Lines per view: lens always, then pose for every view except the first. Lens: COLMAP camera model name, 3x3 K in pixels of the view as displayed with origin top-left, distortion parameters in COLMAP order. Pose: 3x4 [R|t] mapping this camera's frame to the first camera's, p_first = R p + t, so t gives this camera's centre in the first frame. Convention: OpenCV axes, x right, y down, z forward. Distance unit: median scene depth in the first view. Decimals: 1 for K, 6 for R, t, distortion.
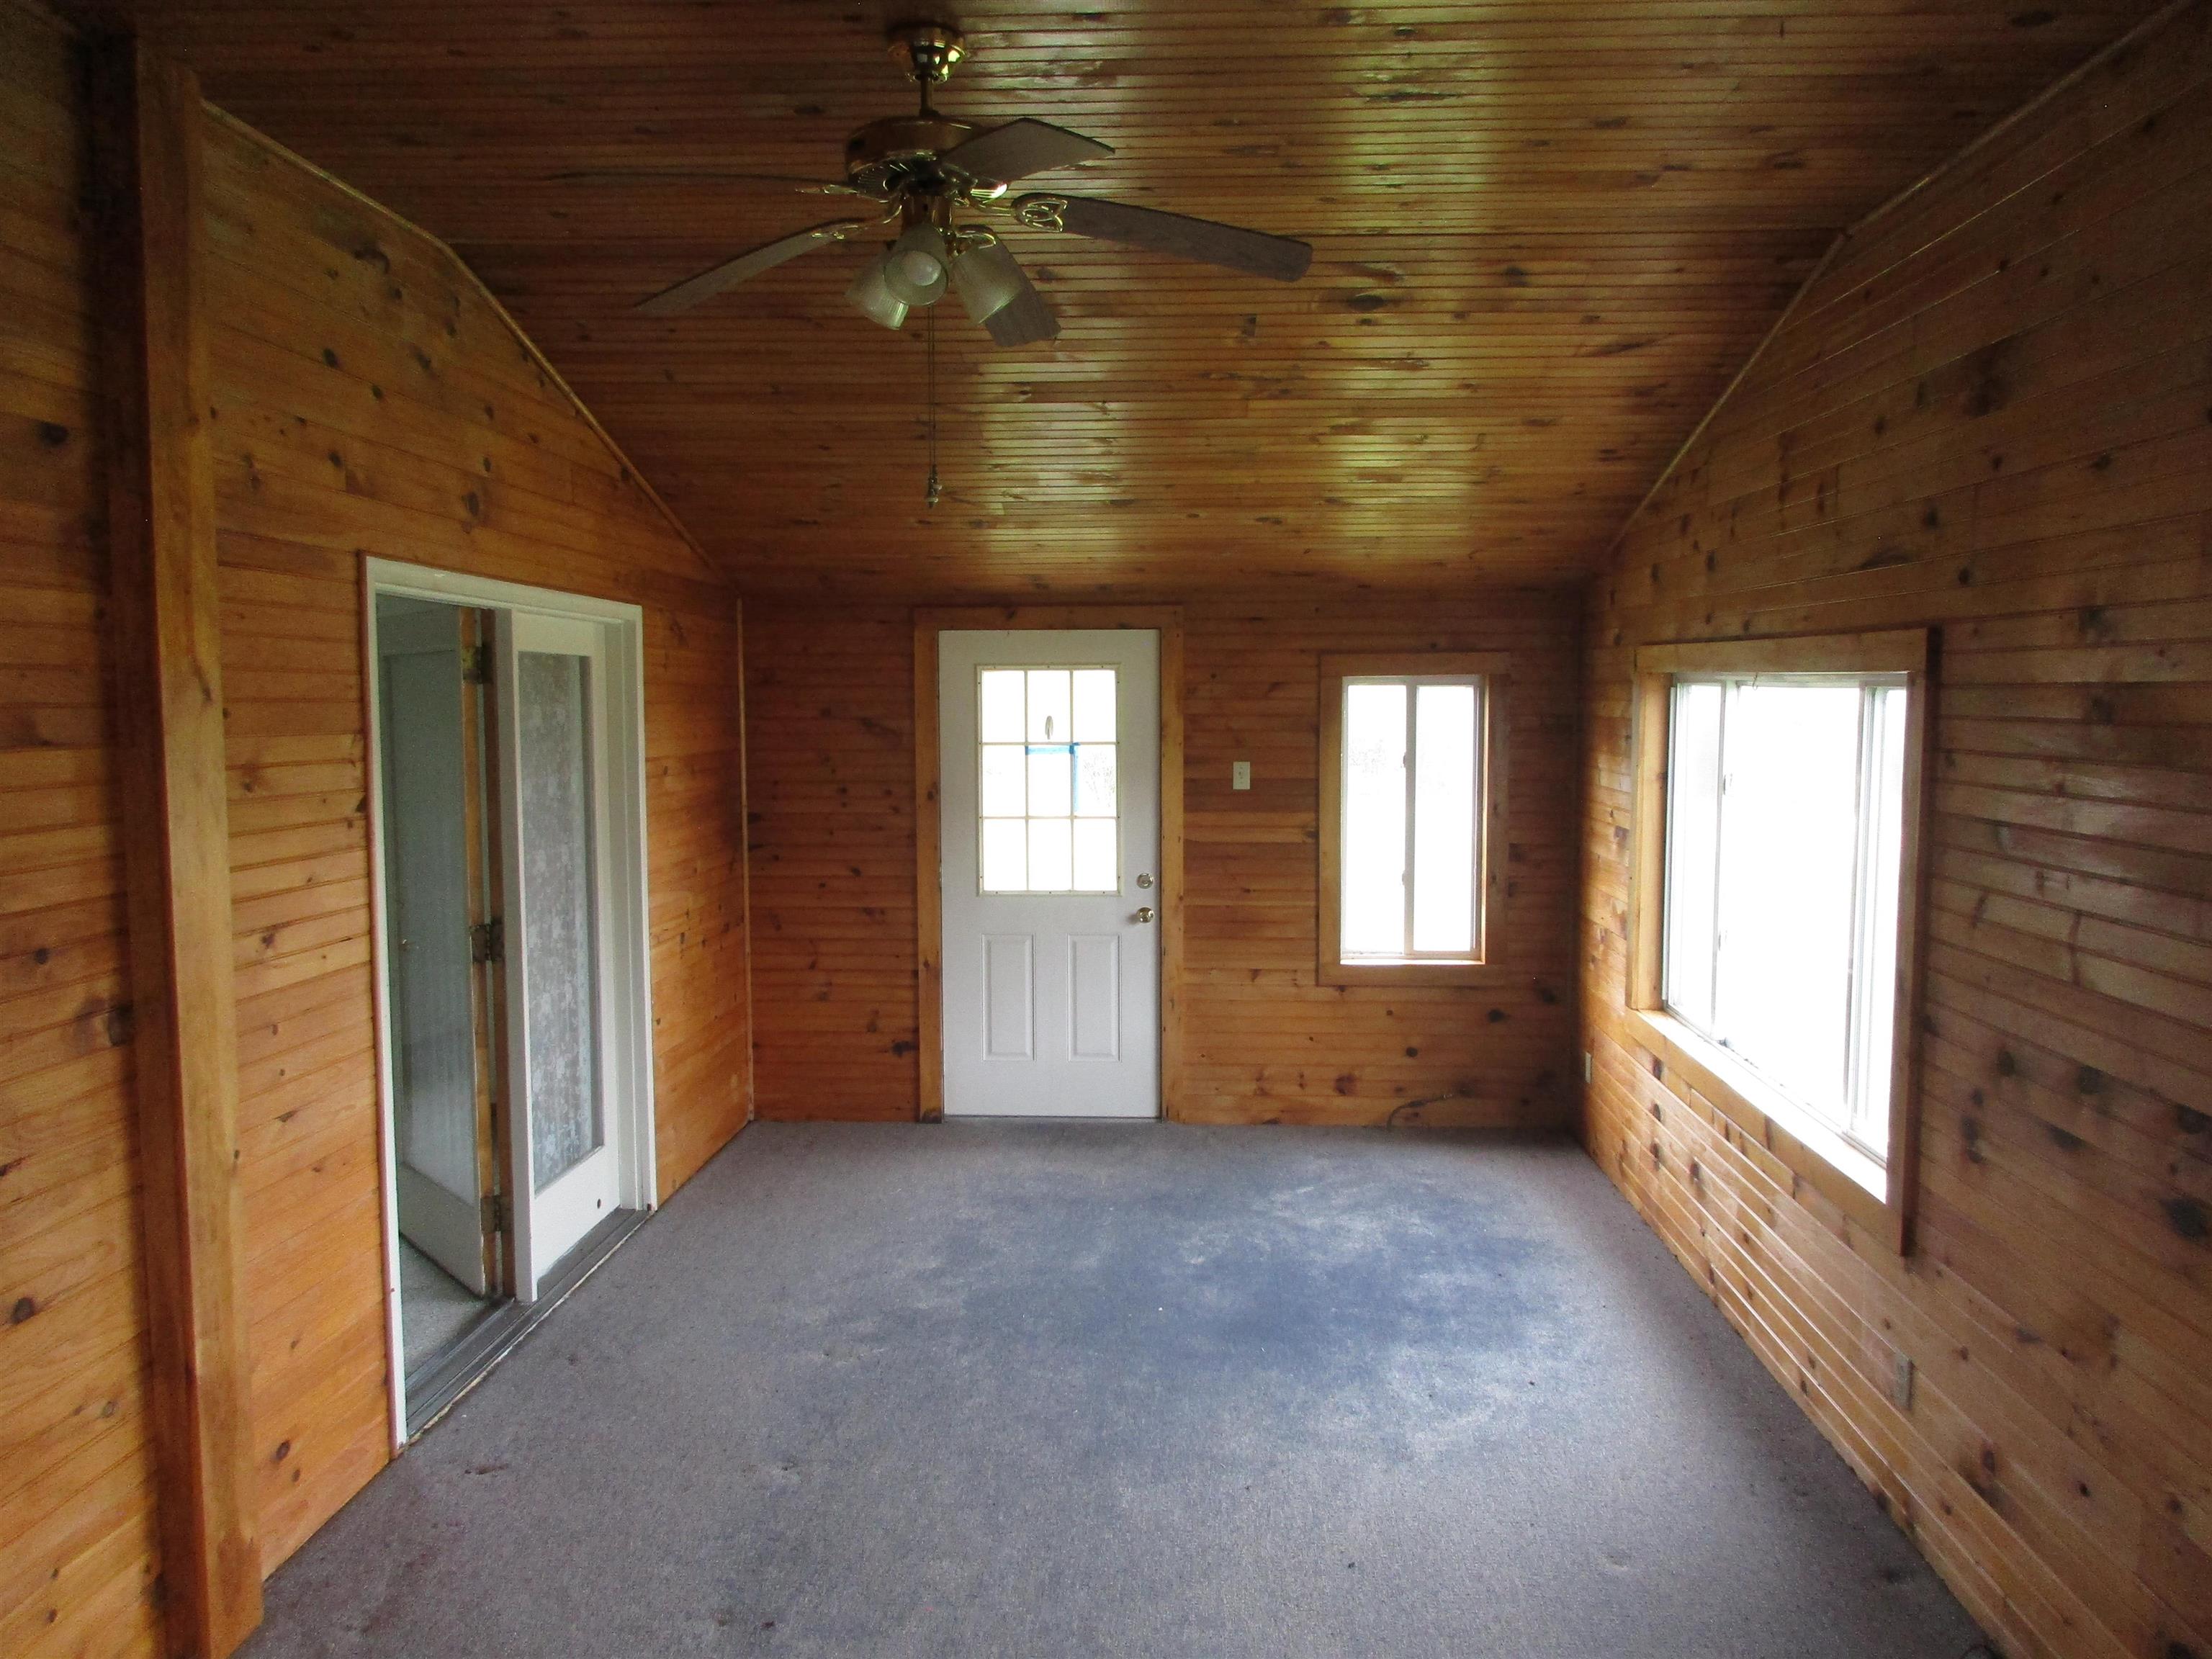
lens RADIAL K [[1656.1, 0, 1097.2], [0, 1656.1, 828.3], [0, 0, 1]] dist [-0.002677, -0.001312]
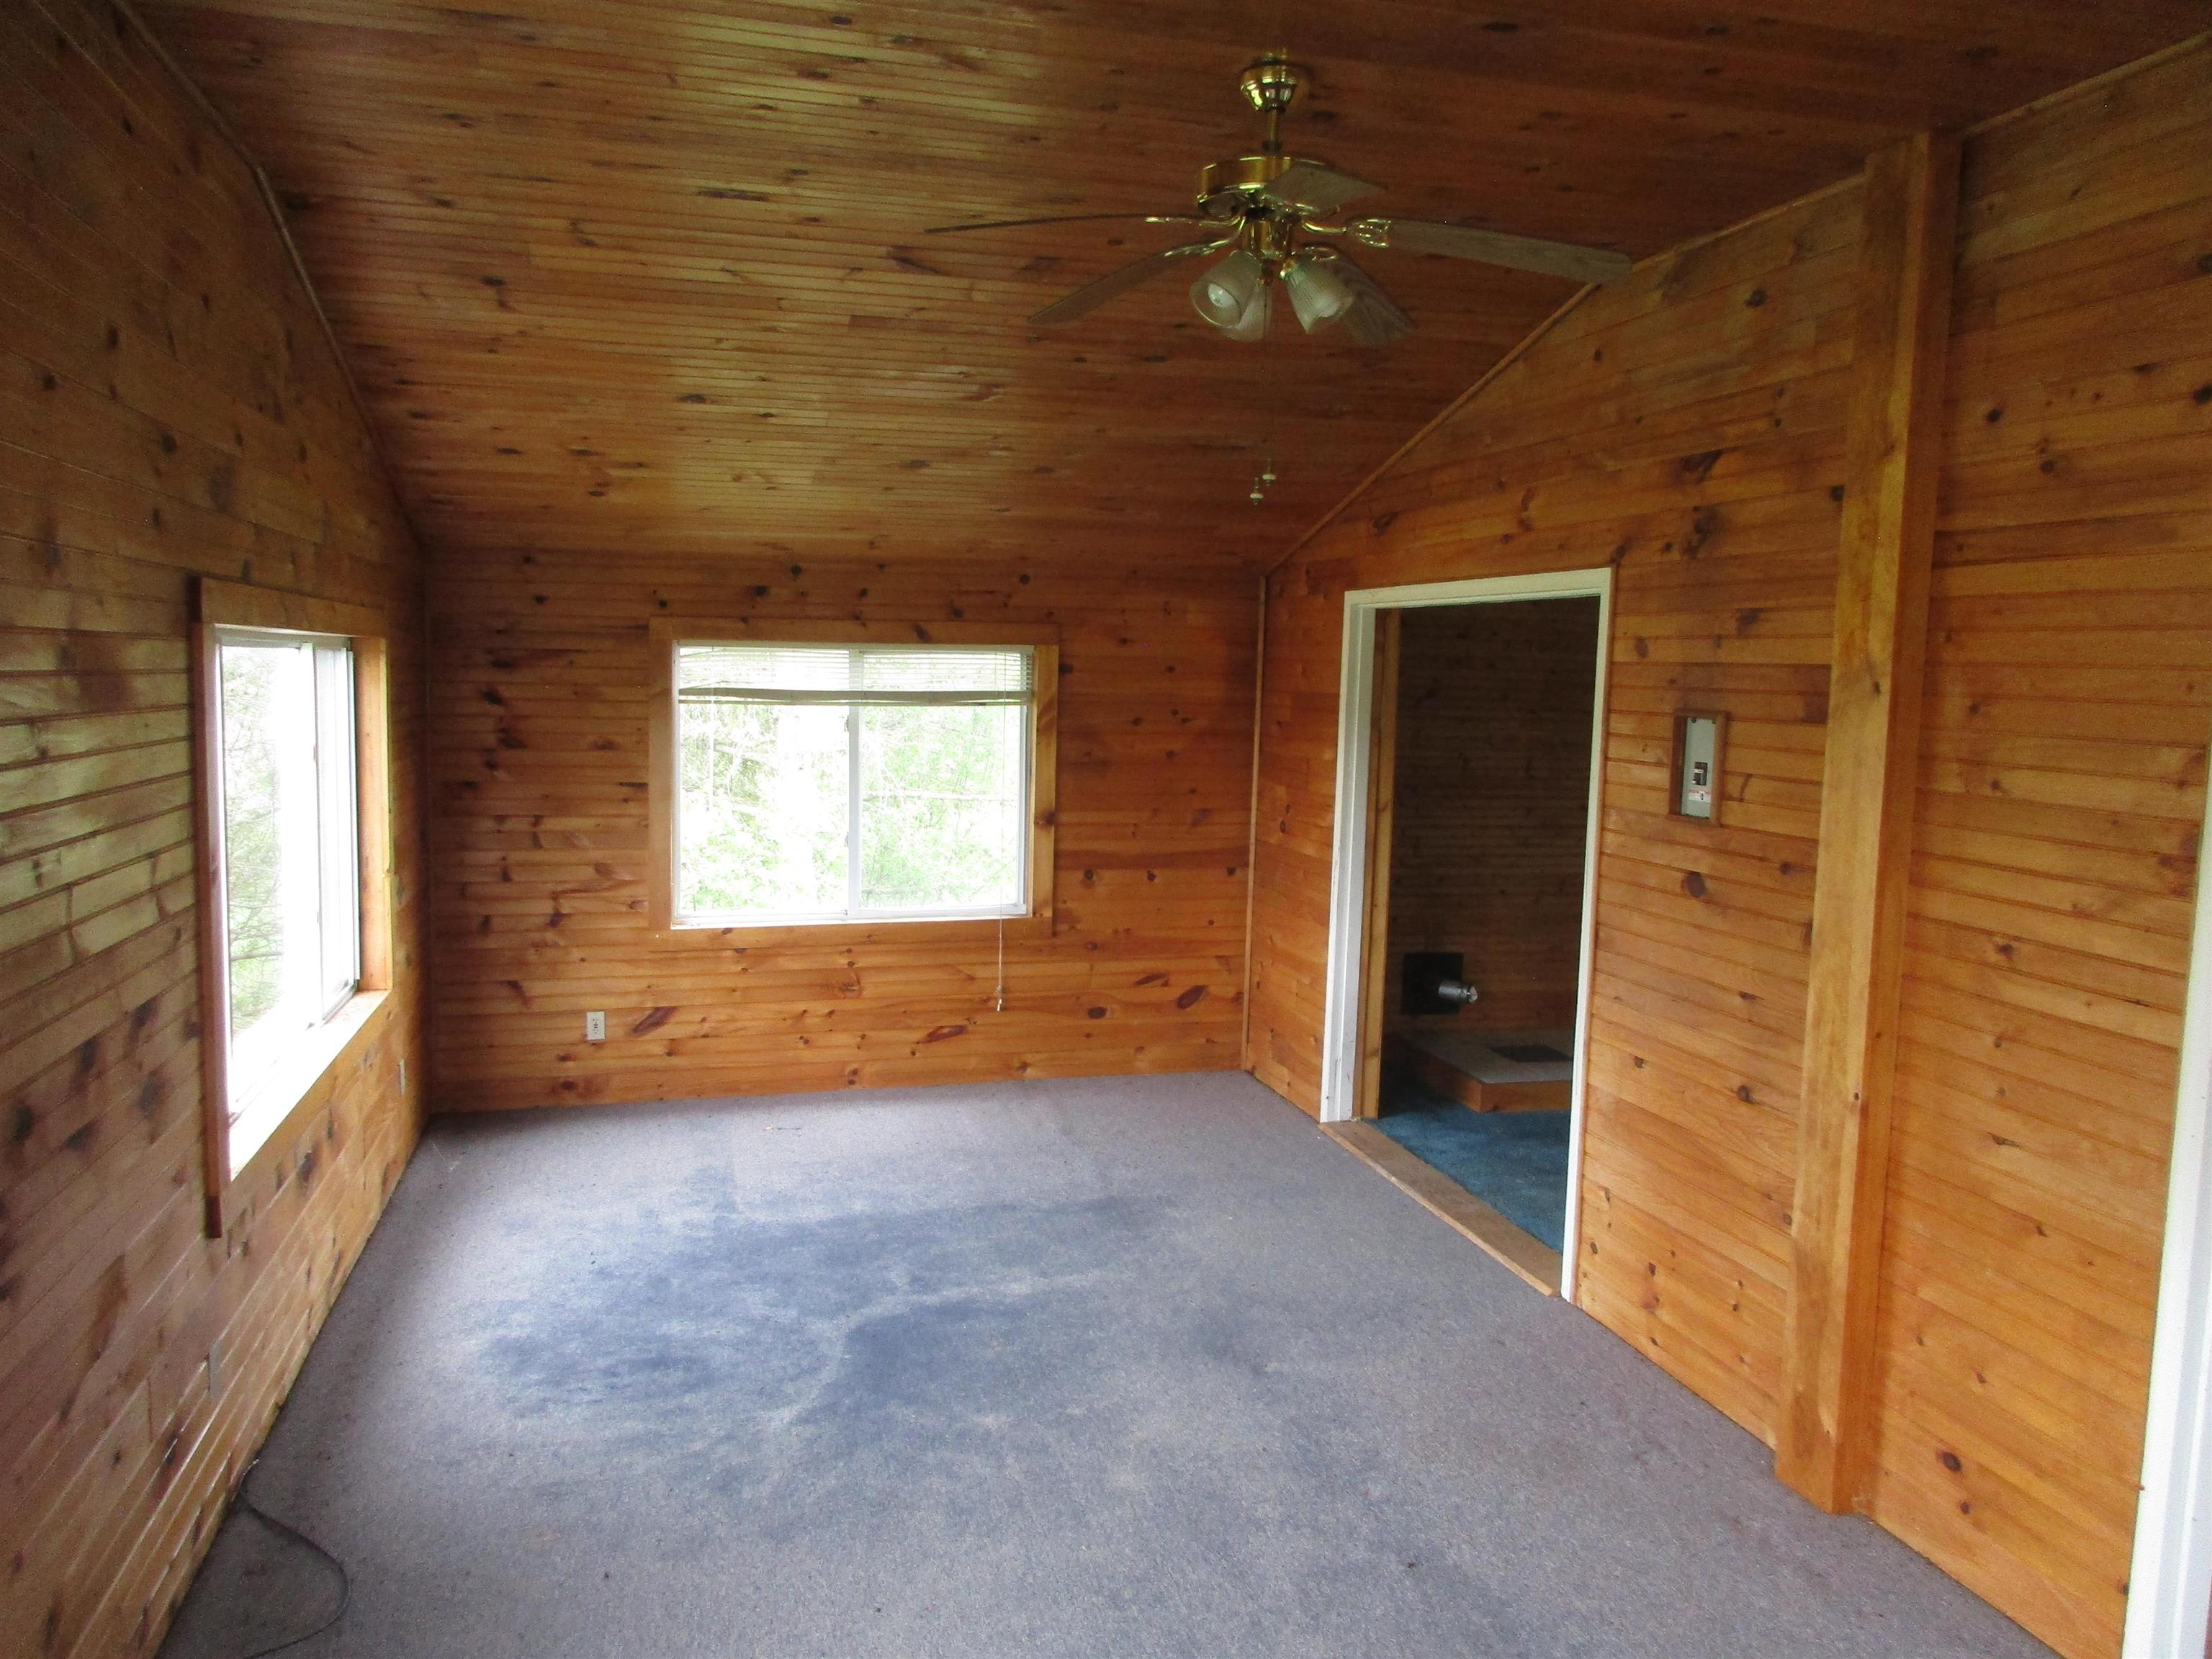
lens RADIAL K [[1656.1, 0, 1097.2], [0, 1656.1, 828.3], [0, 0, 1]] dist [-0.002677, -0.001312]
pose [[-0.952382, 0.005996, -0.304849, 0.319362], [-0.050298, 0.983020, 0.176472, -0.158155], [0.300731, 0.183402, -0.935909, 1.905759]]
